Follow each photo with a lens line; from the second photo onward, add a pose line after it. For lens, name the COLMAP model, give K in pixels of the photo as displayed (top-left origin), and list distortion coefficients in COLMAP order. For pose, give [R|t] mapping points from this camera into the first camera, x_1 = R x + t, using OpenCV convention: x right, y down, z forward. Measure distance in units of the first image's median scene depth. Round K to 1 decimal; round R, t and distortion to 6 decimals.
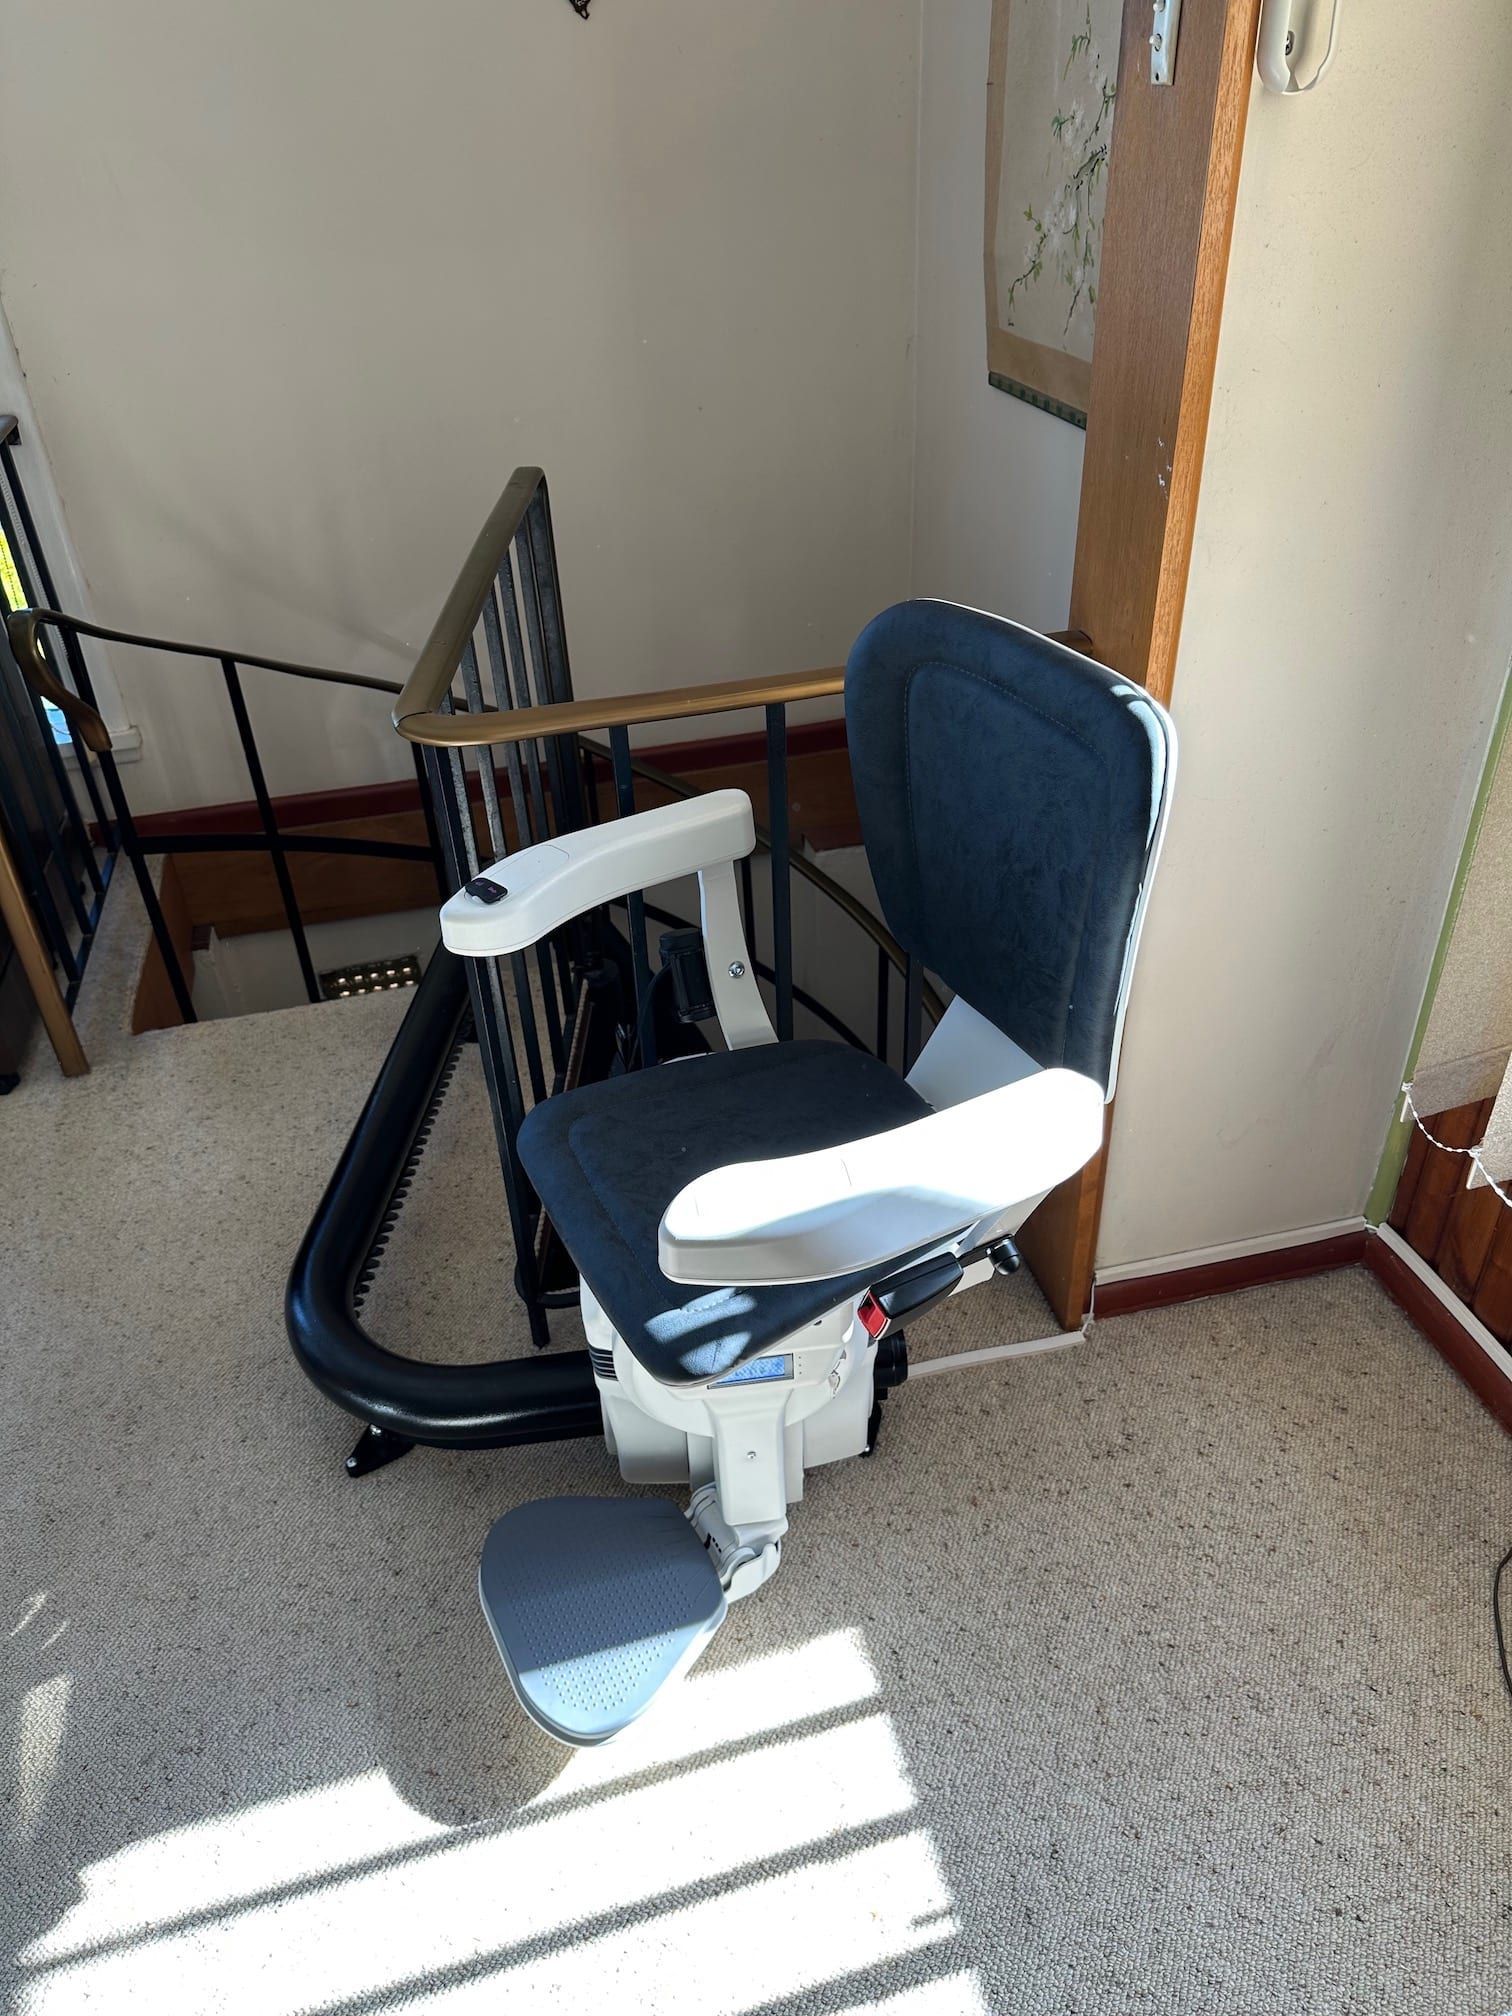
lens RADIAL K [[1421.4, 0, 790.4], [0, 1421.4, 1009.8], [0, 0, 1]] dist [0.012672, -0.006861]
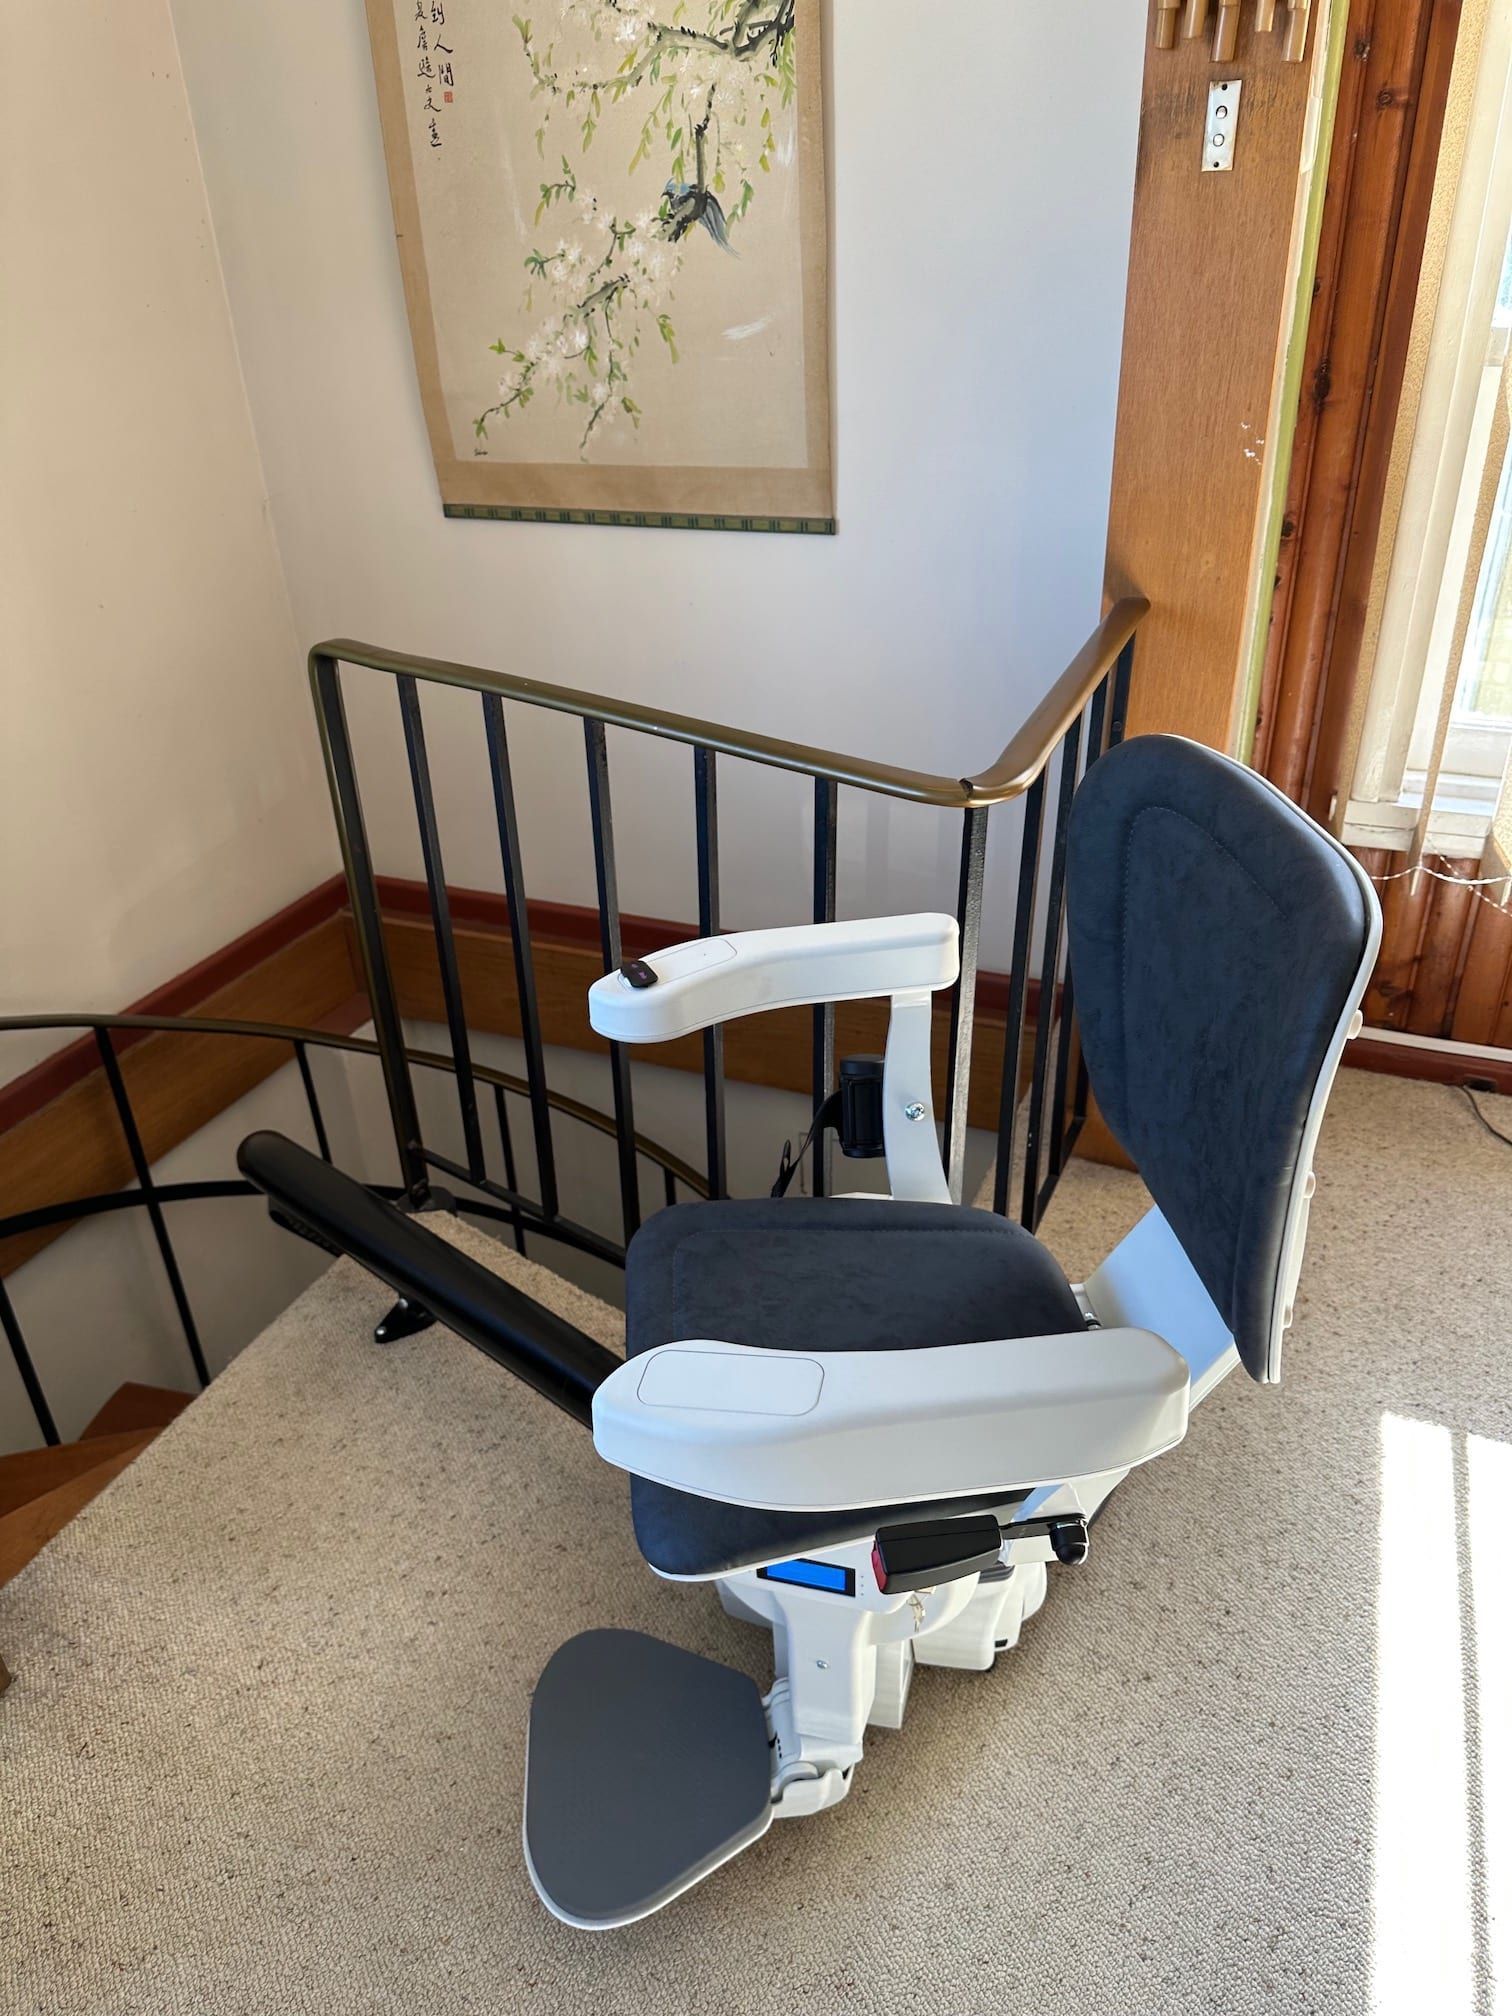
lens RADIAL K [[1390.3, 0, 754.7], [0, 1390.3, 1000.5], [0, 0, 1]] dist [-0.003152, -0.007285]
pose [[0.627611, -0.377149, 0.681075, -0.824990], [0.455816, 0.887216, 0.071266, -0.163004], [-0.631139, 0.265718, 0.728737, 0.362664]]
